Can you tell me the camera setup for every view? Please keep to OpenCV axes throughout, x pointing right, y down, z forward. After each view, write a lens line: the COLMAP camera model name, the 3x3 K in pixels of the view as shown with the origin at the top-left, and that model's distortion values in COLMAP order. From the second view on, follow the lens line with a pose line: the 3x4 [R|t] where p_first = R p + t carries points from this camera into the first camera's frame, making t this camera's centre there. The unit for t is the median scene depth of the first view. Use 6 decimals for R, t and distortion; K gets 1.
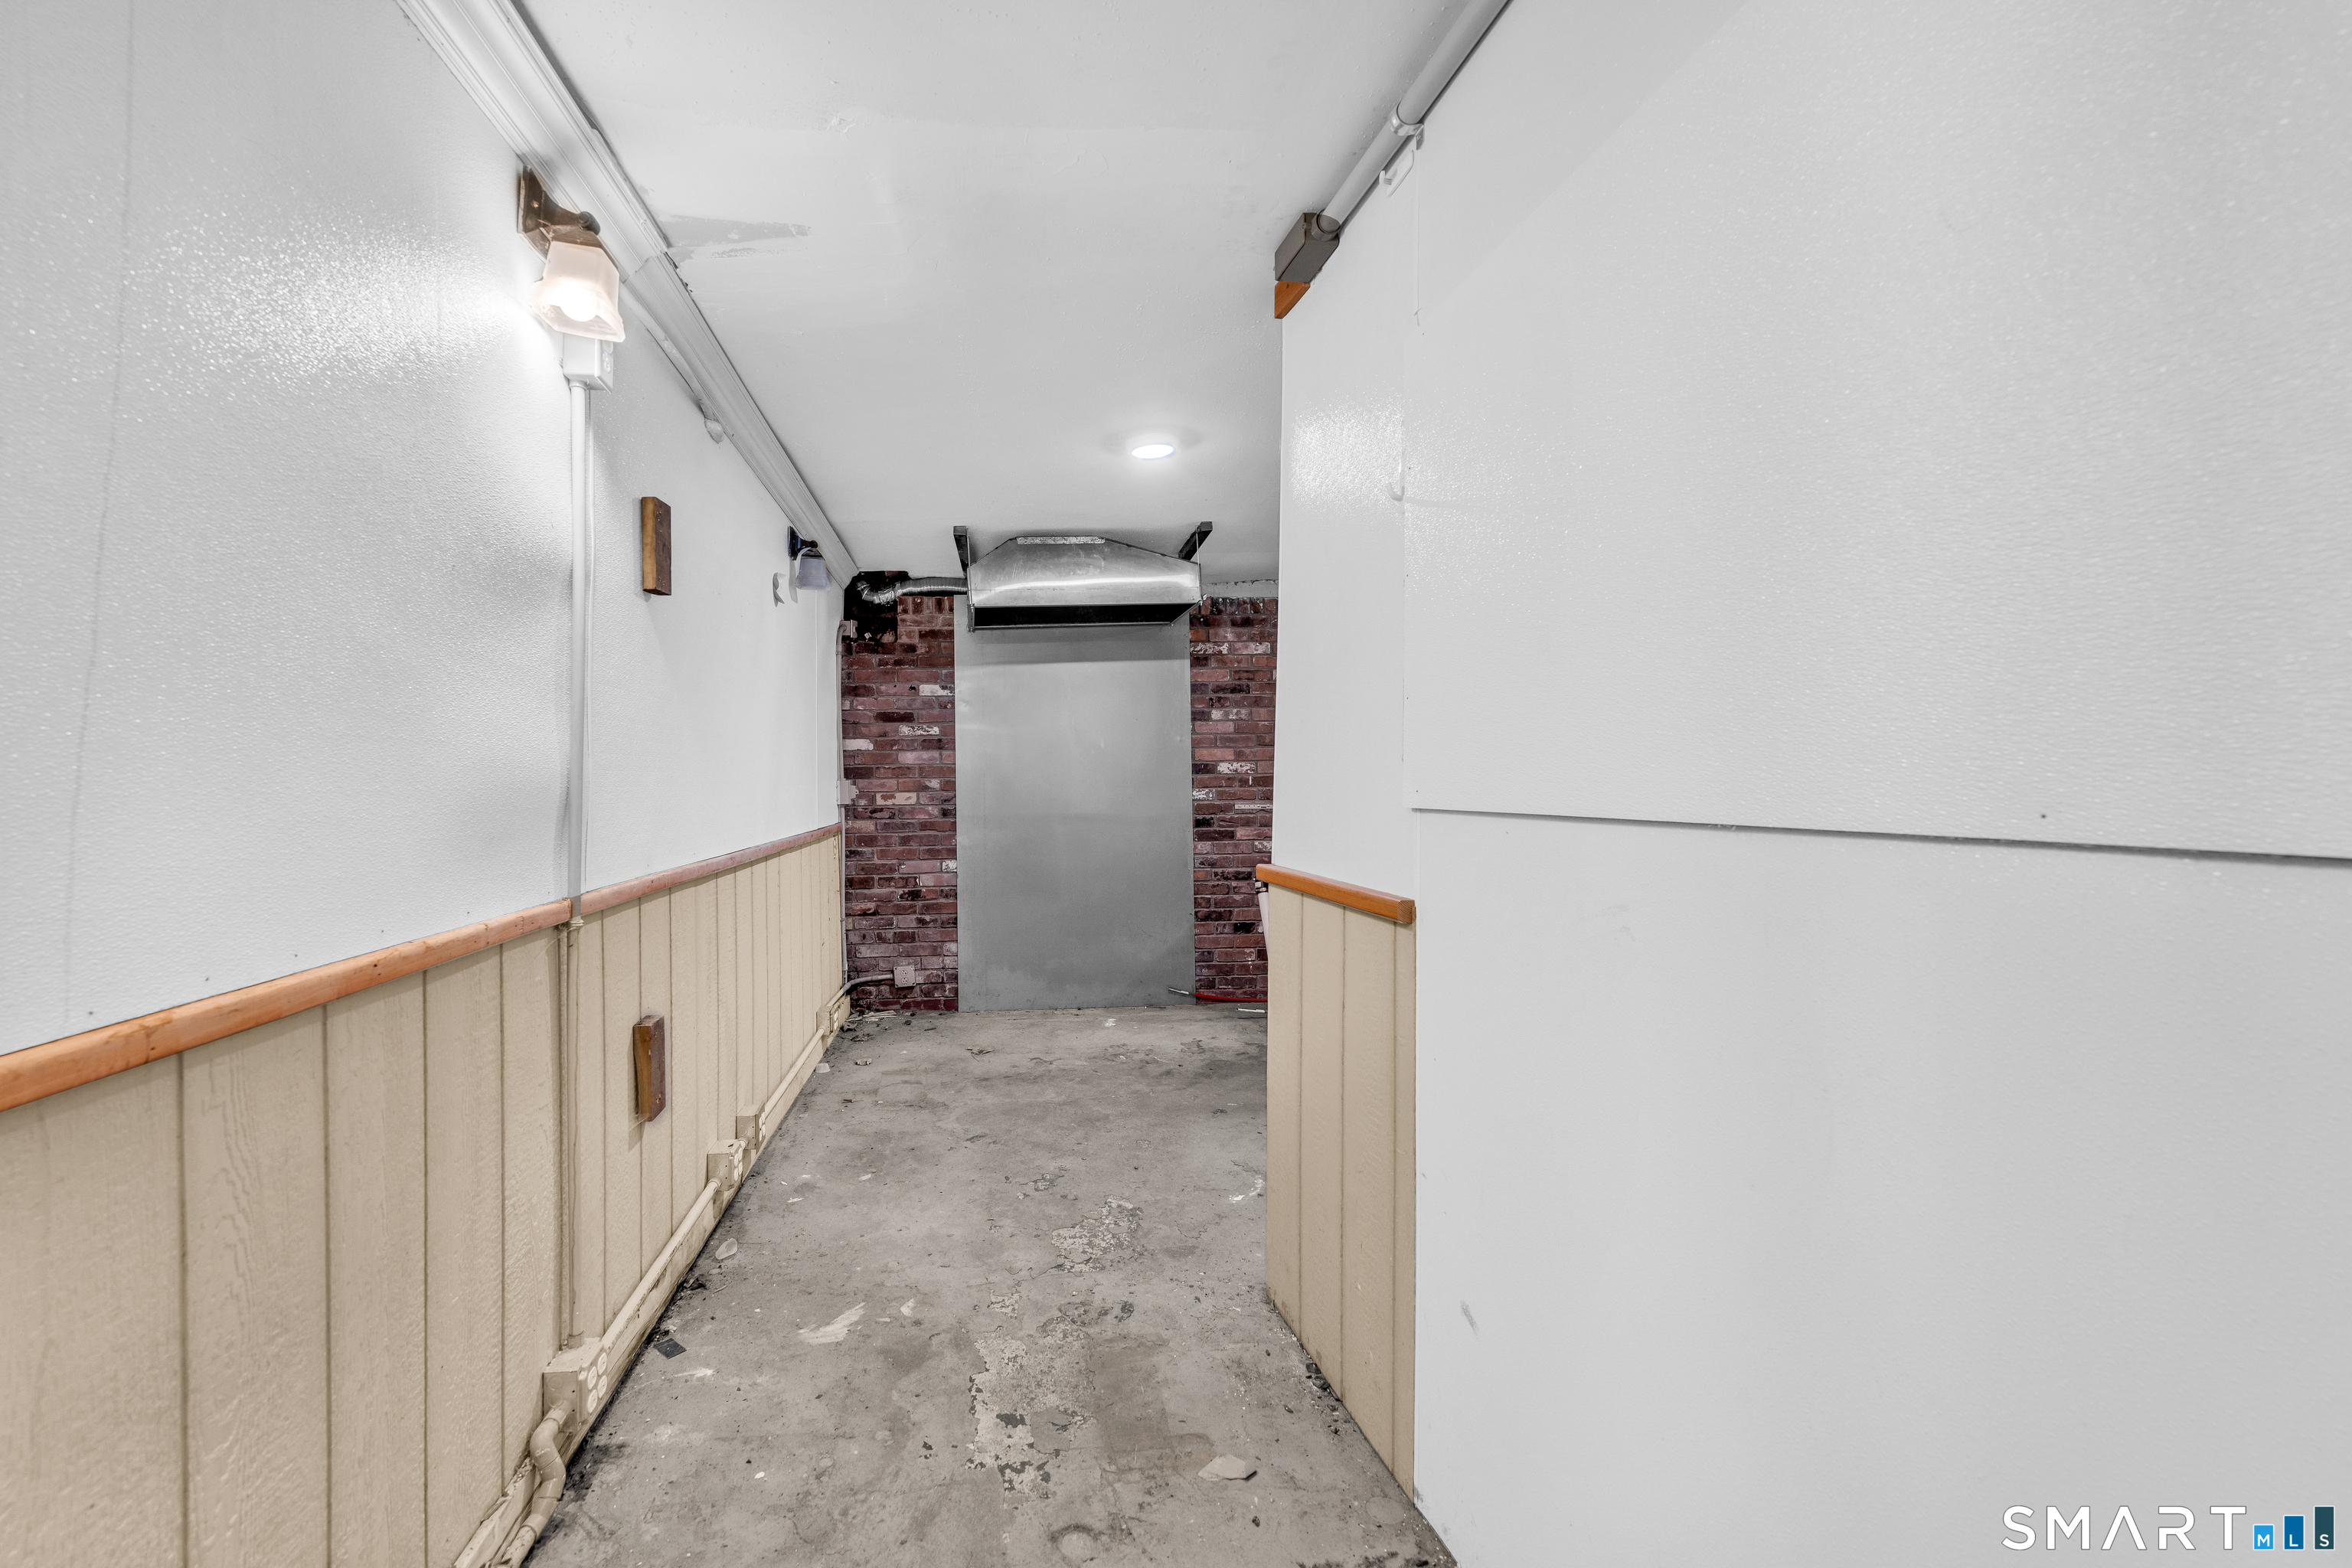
lens RADIAL K [[926.1, 0, 1176.0], [0, 926.1, 775.9], [0, 0, 1]] dist [-0.005480, 0.000670]
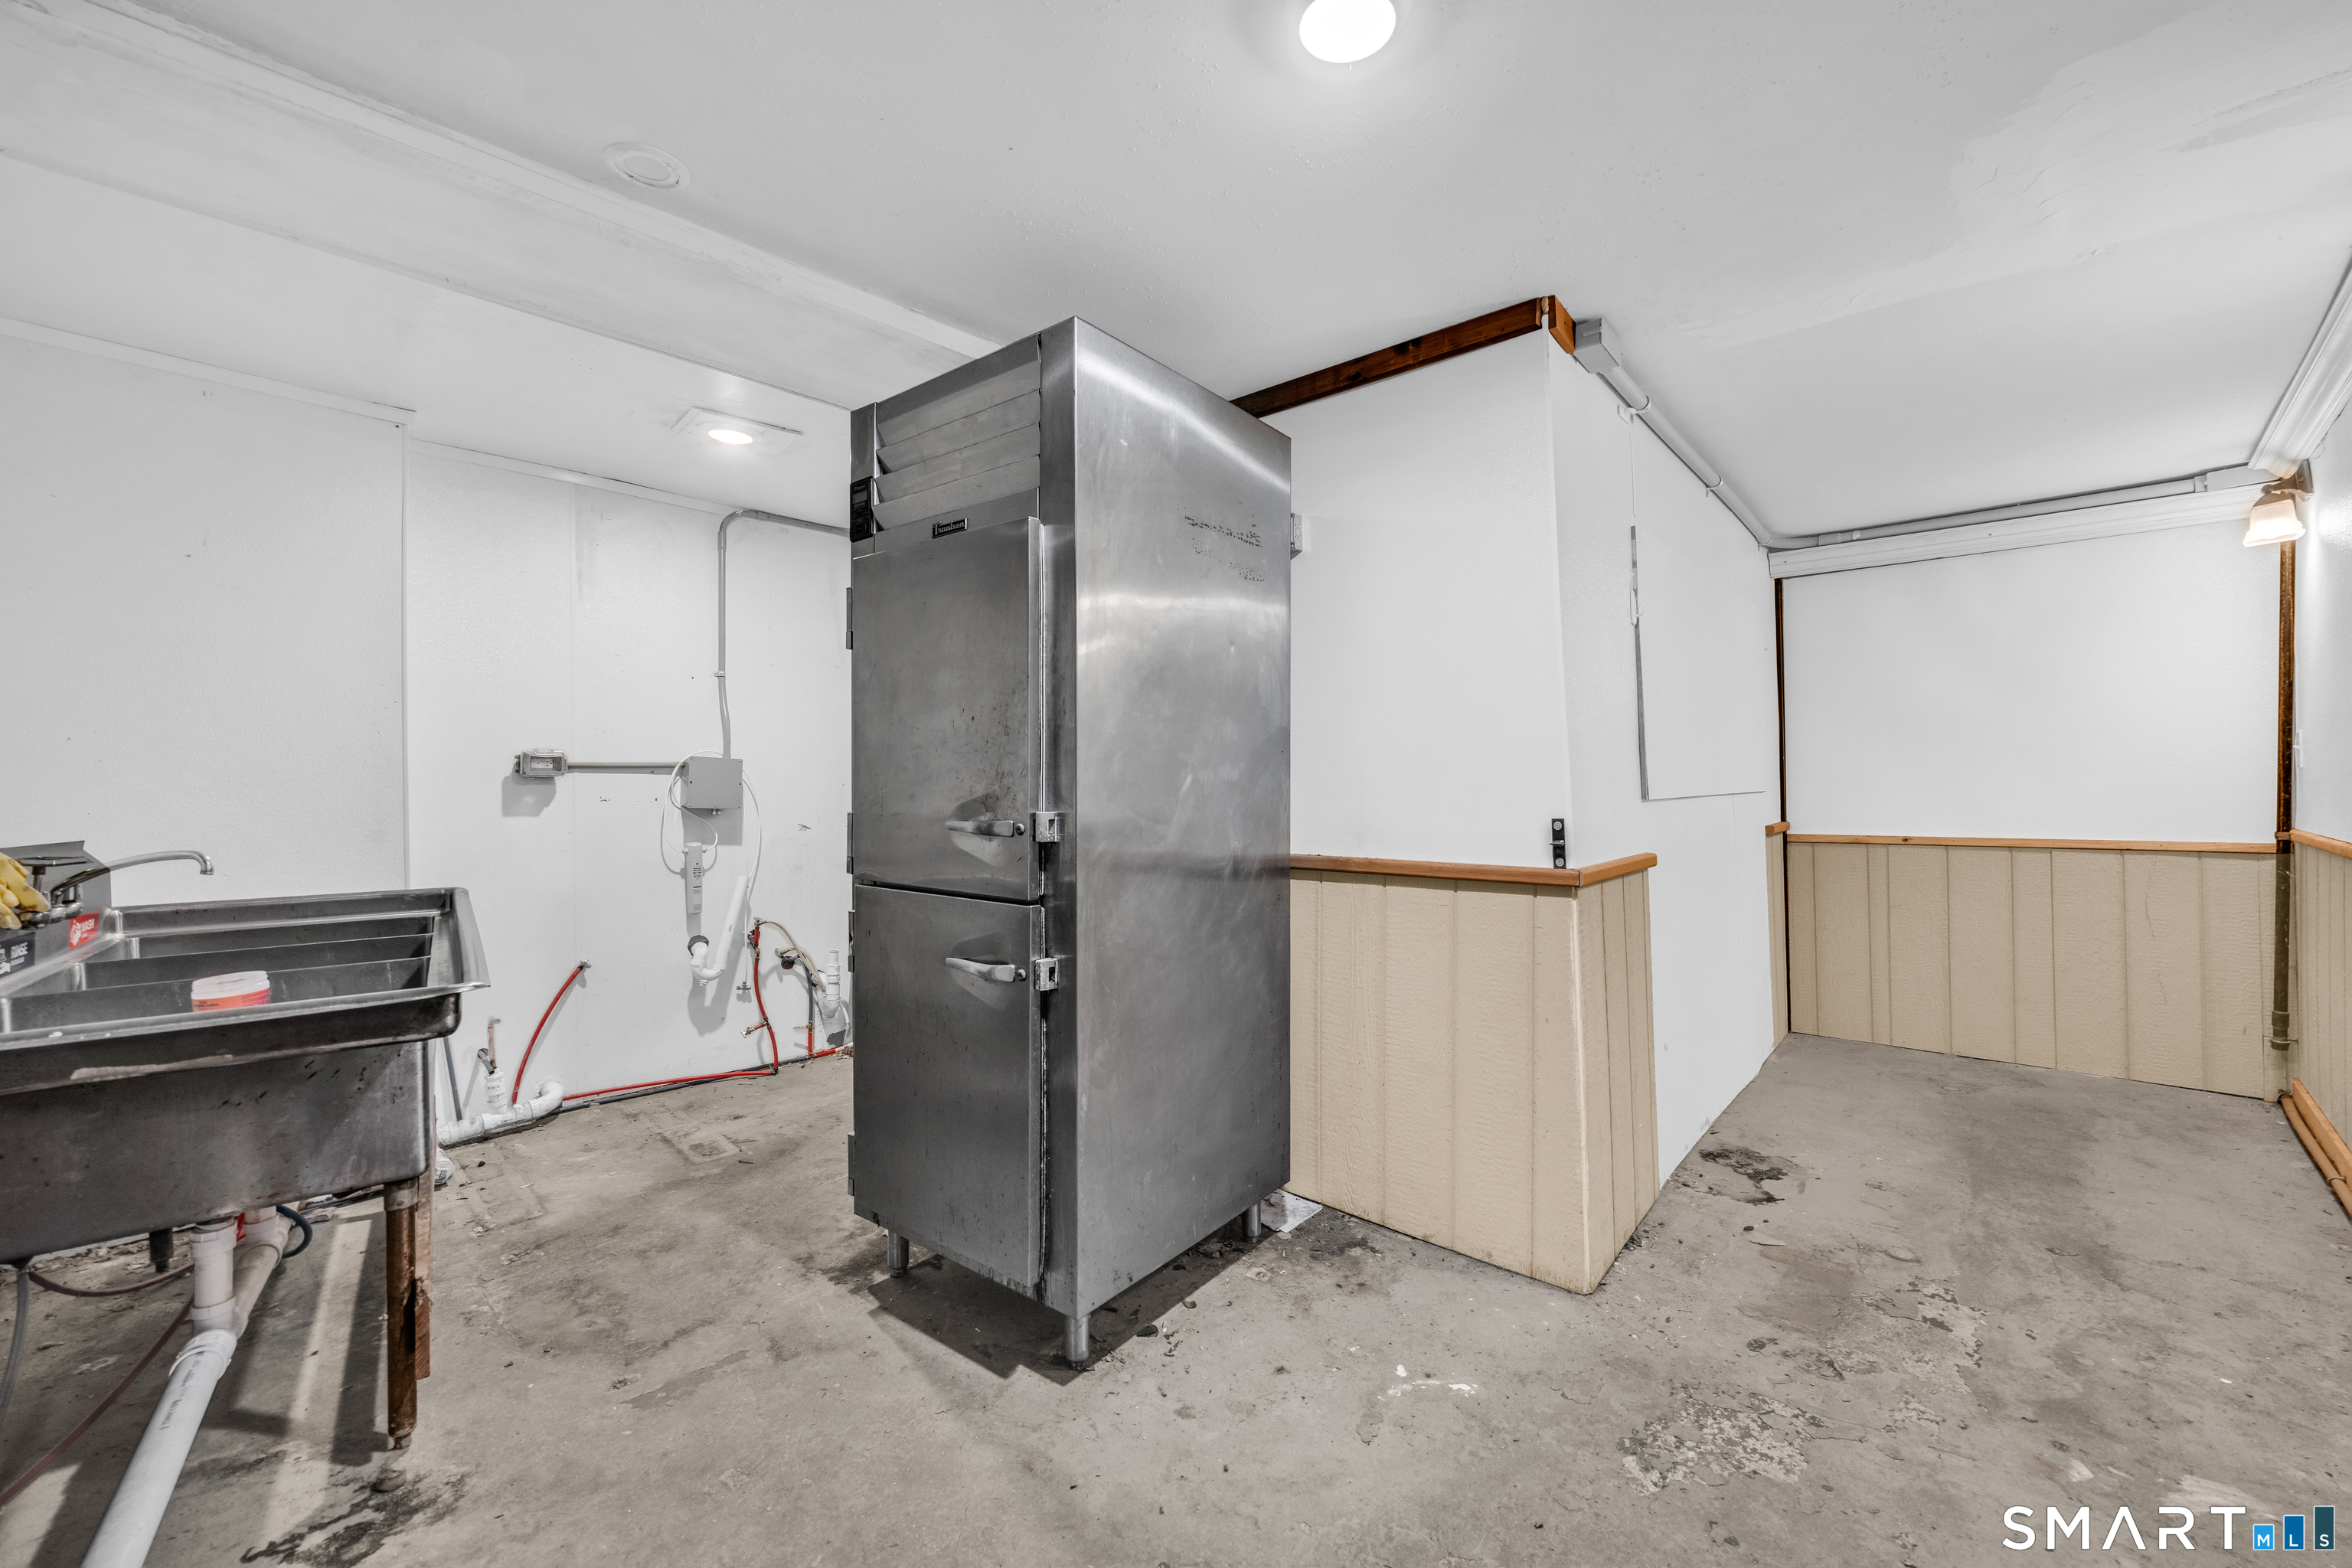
lens RADIAL K [[926.1, 0, 1175.5], [0, 926.1, 789.4], [0, 0, 1]] dist [-0.005480, 0.000670]
pose [[-0.564624, 0.017353, 0.825166, -0.519289], [0.021144, 0.999755, -0.006557, 0.016323], [-0.825077, 0.013746, -0.564853, 2.089950]]
